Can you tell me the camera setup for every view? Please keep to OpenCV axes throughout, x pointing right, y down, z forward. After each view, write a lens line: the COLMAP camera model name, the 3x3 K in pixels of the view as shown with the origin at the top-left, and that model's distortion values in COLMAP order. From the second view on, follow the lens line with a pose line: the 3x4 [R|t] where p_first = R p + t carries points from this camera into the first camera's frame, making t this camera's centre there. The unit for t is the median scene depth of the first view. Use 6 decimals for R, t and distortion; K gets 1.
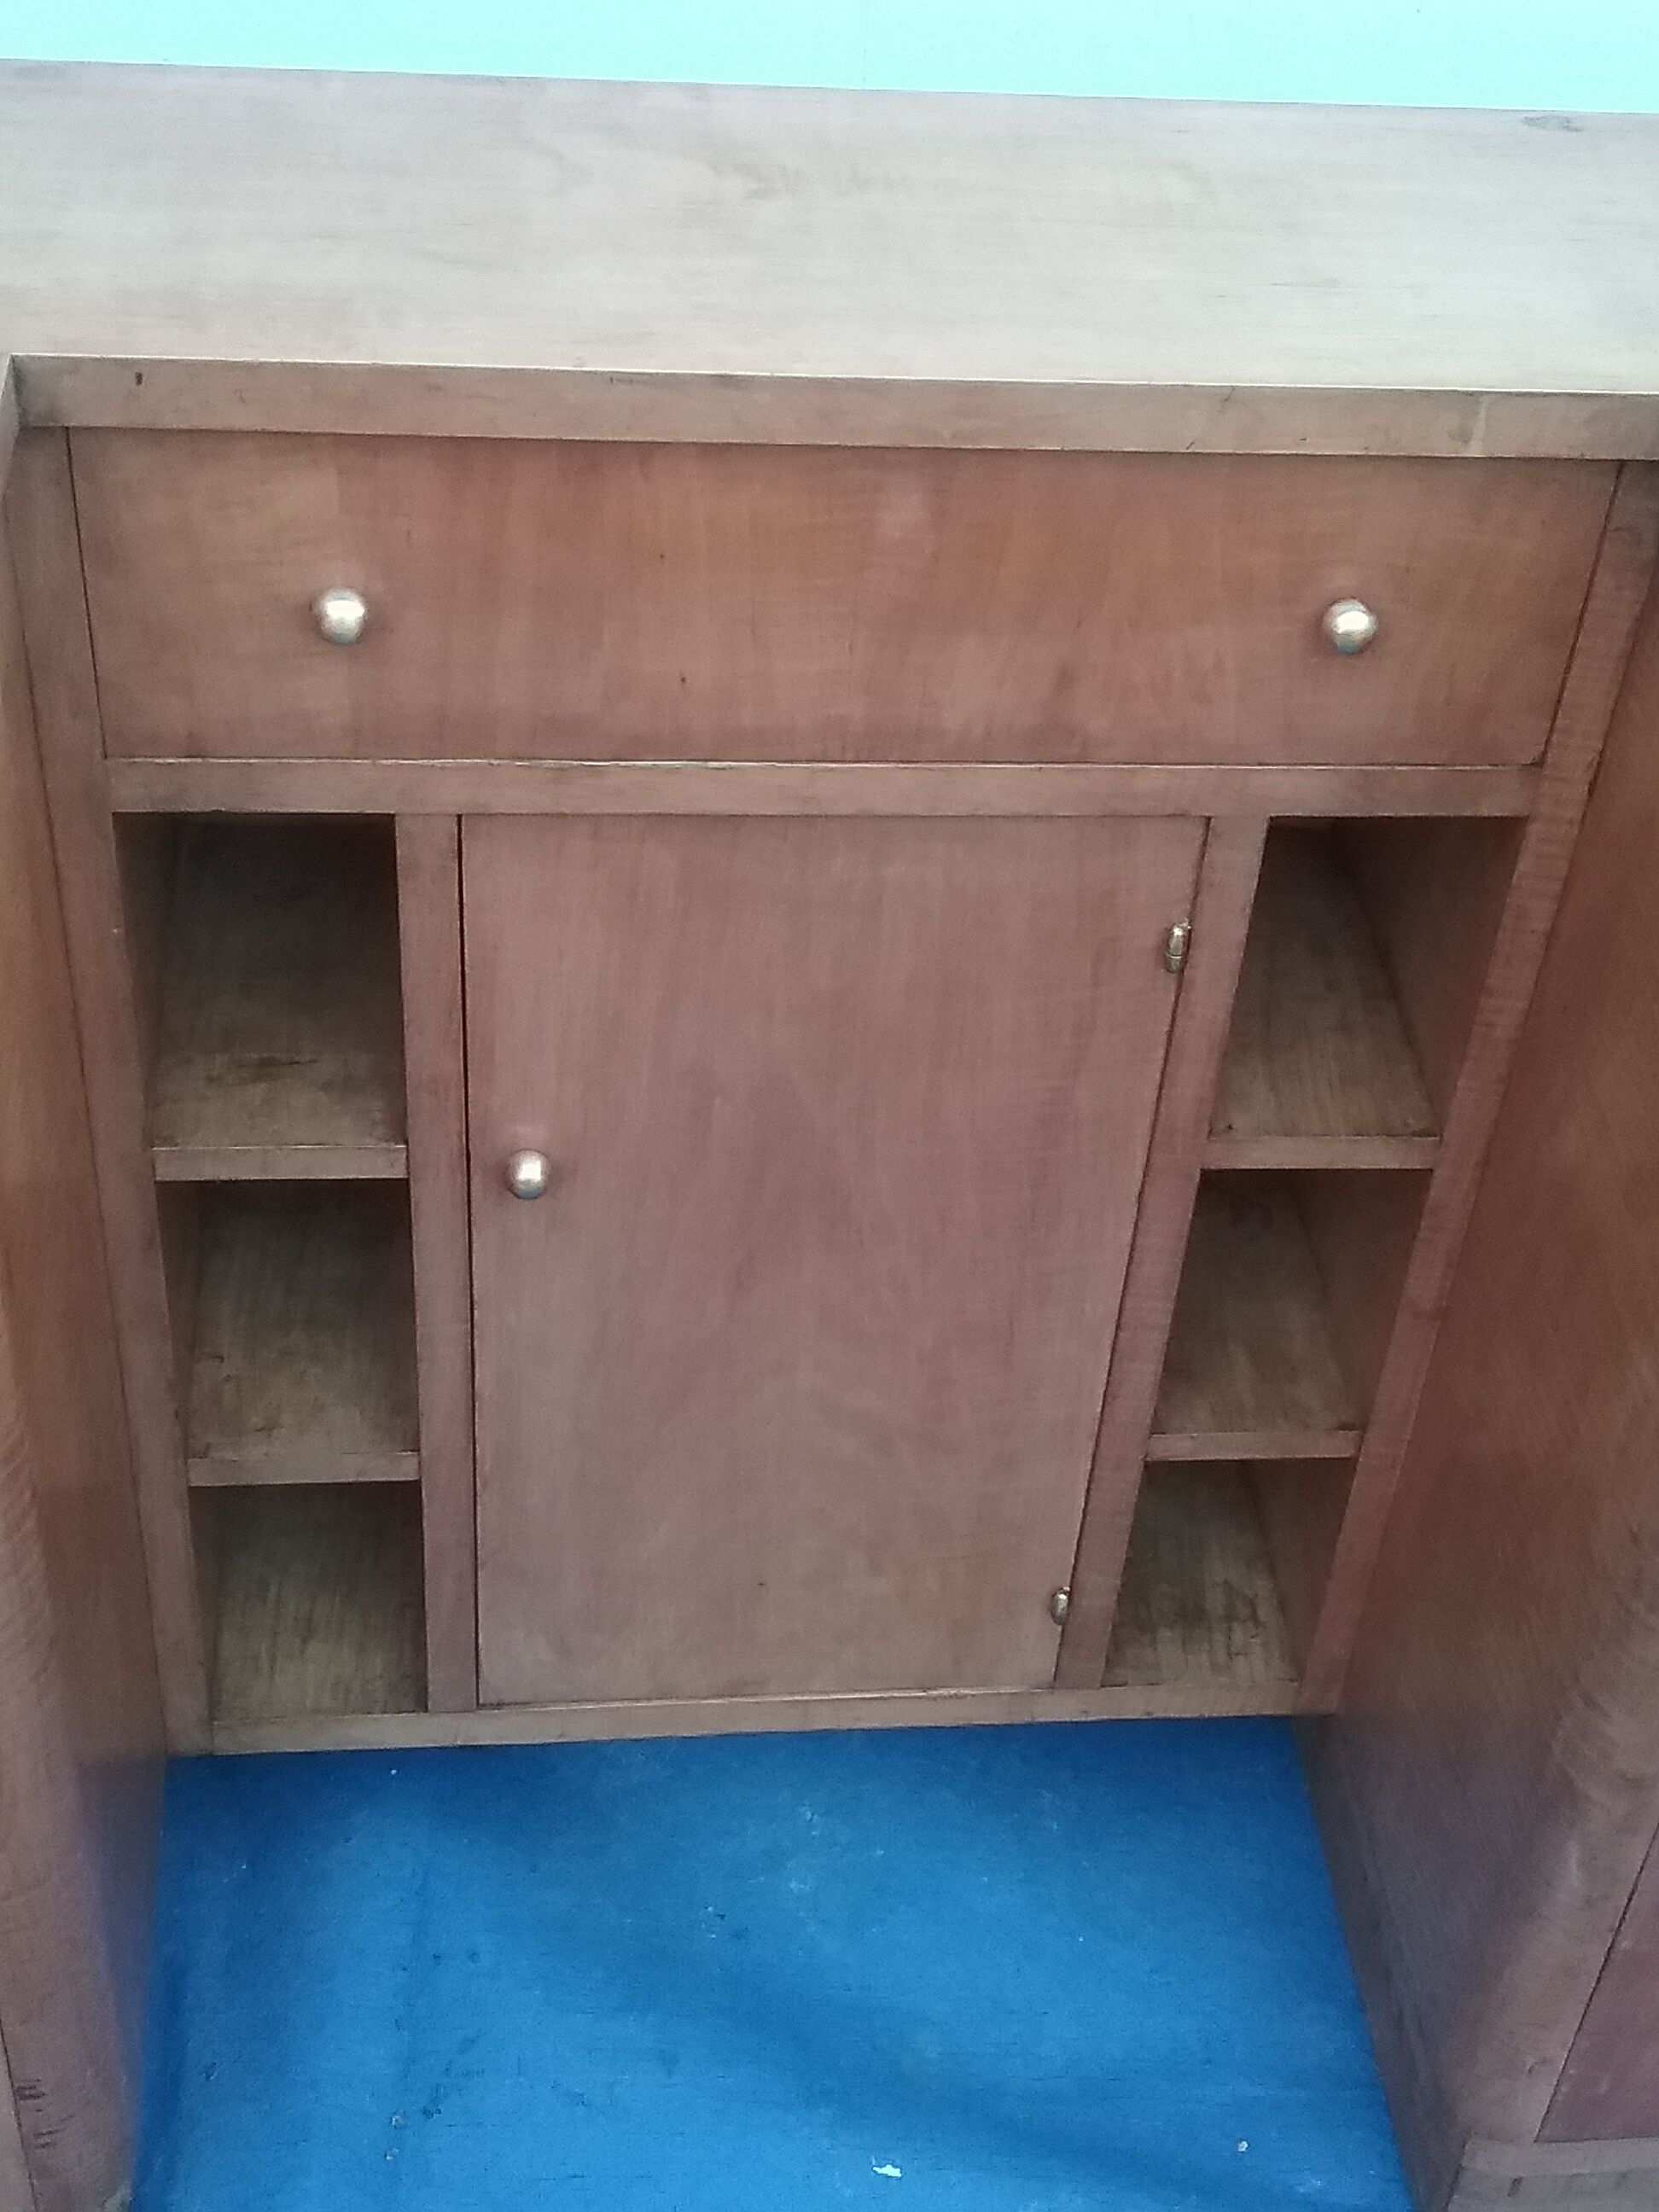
lens RADIAL K [[3018.6, 0, 873.7], [0, 3018.6, 1108.9], [0, 0, 1]] dist [0.064532, -0.061054]
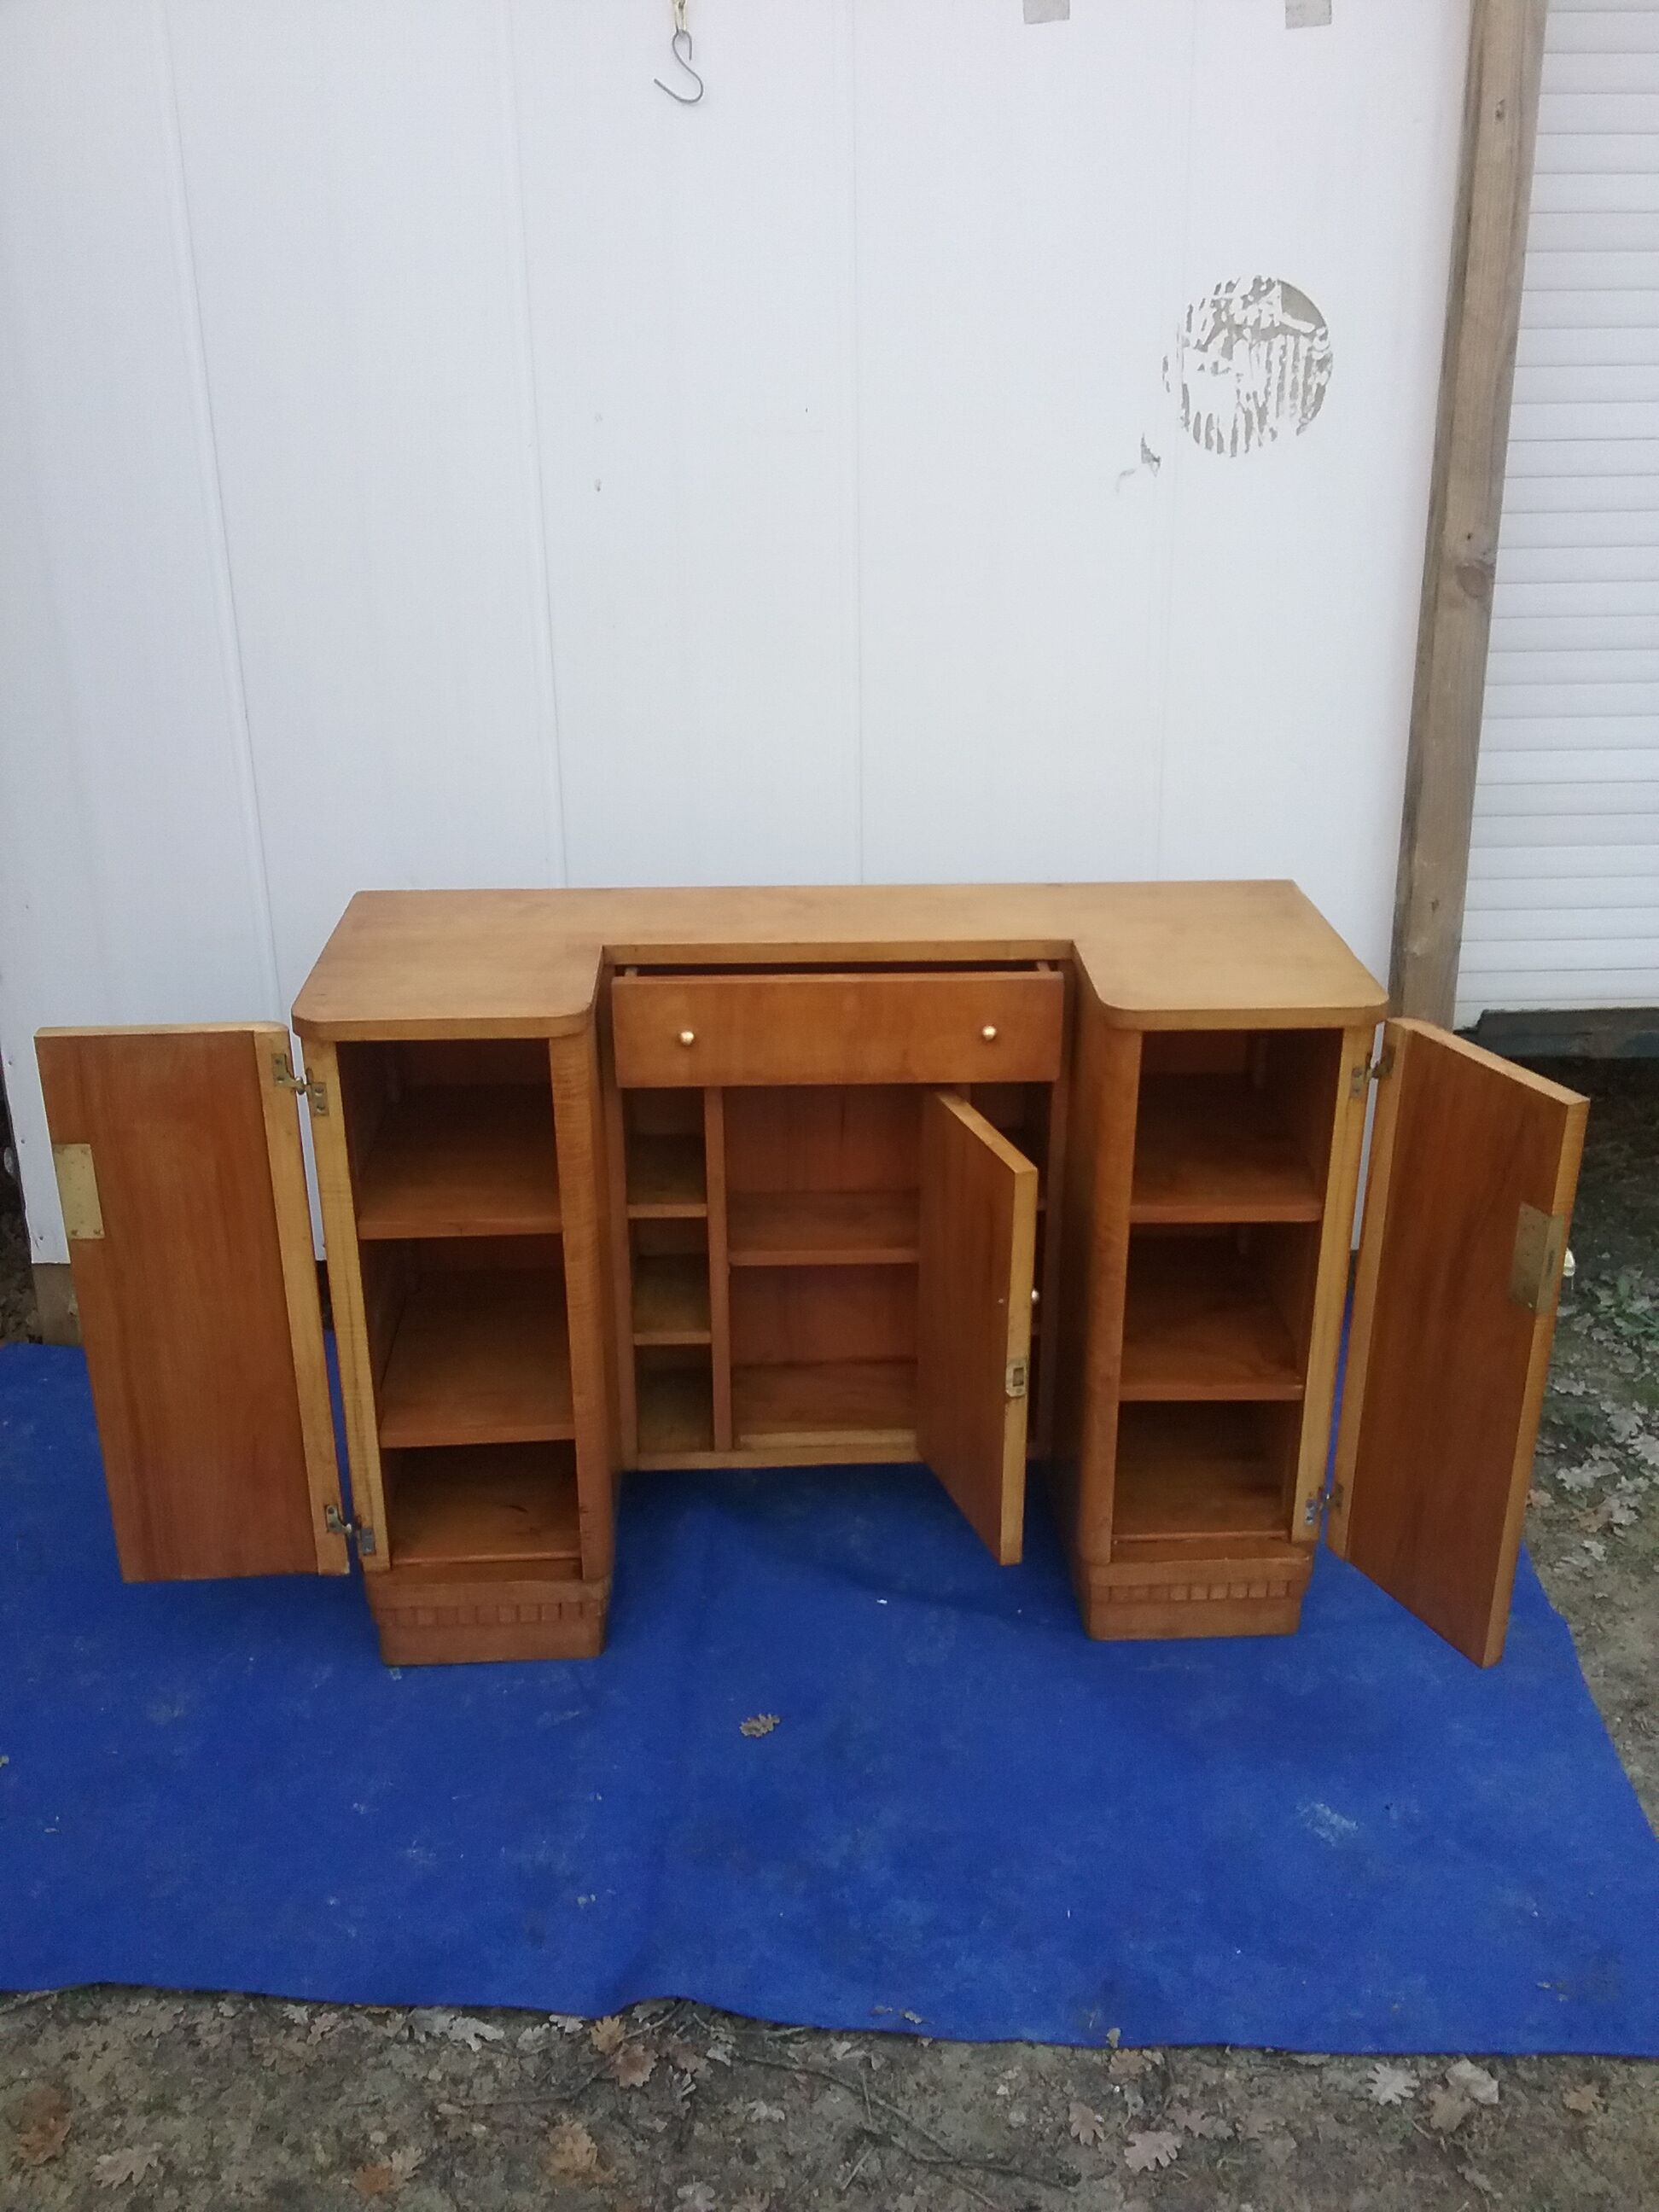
lens RADIAL K [[1987.8, 0, 858.9], [0, 1987.8, 1108.6], [0, 0, 1]] dist [0.054524, -0.114773]
pose [[0.996396, -0.046769, -0.070771, 0.156206], [0.022061, 0.948444, -0.316176, 0.587295], [0.081910, 0.313475, 0.946057, -0.989407]]
